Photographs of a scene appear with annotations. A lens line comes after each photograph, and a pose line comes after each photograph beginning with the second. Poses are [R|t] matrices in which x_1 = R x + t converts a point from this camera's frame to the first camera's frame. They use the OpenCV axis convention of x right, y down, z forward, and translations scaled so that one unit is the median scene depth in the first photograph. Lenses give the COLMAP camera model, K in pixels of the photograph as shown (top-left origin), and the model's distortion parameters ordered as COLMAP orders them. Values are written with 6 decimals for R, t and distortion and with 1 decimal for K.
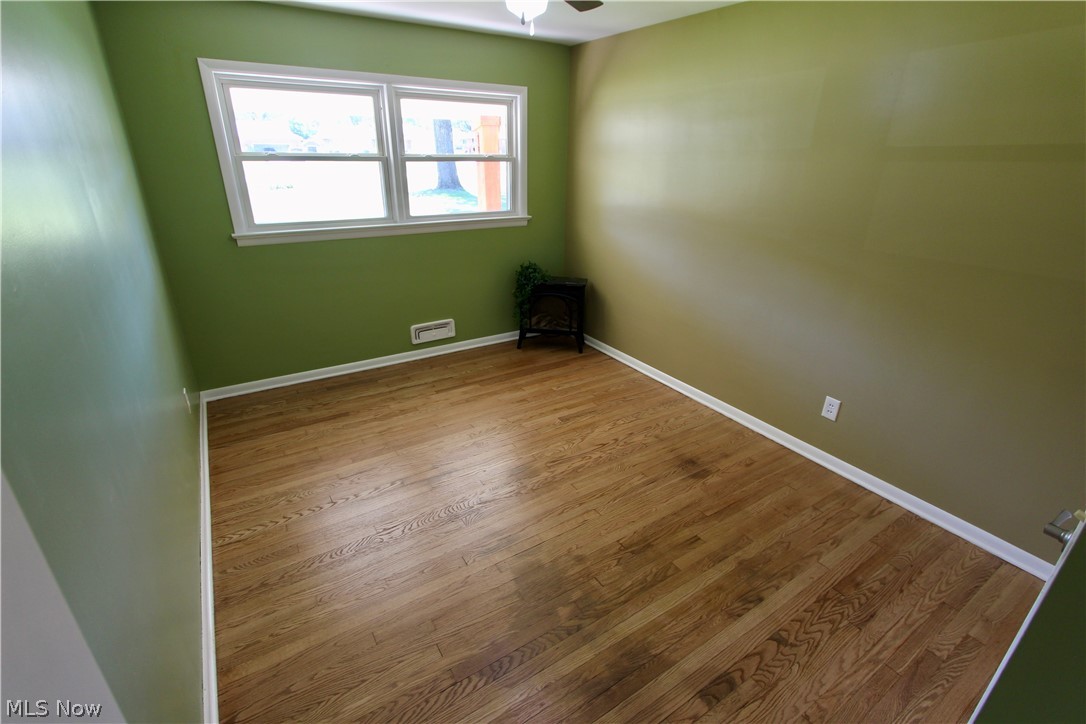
lens RADIAL K [[501.3, 0, 551.7], [0, 501.3, 363.8], [0, 0, 1]] dist [-0.017234, 0.003103]
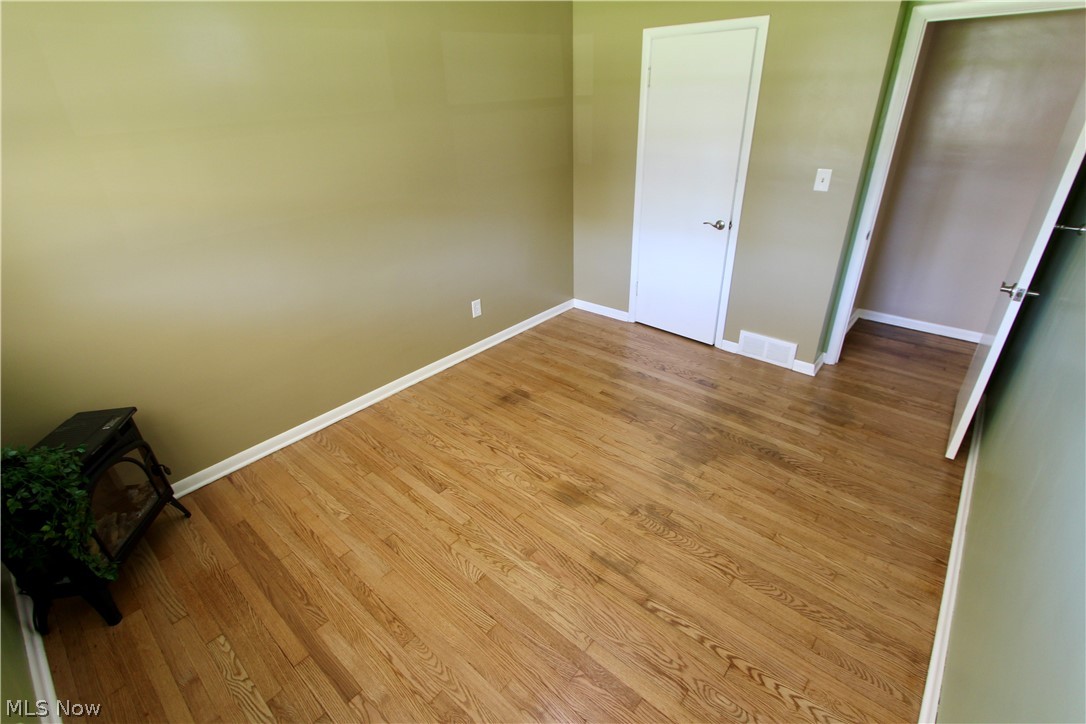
lens RADIAL K [[501.3, 0, 551.7], [0, 501.3, 363.8], [0, 0, 1]] dist [-0.017234, 0.003103]
pose [[-0.286078, -0.460575, 0.840256, -0.807130], [0.392390, 0.743697, 0.541243, -0.524059], [-0.874179, 0.484546, -0.032030, 1.115958]]
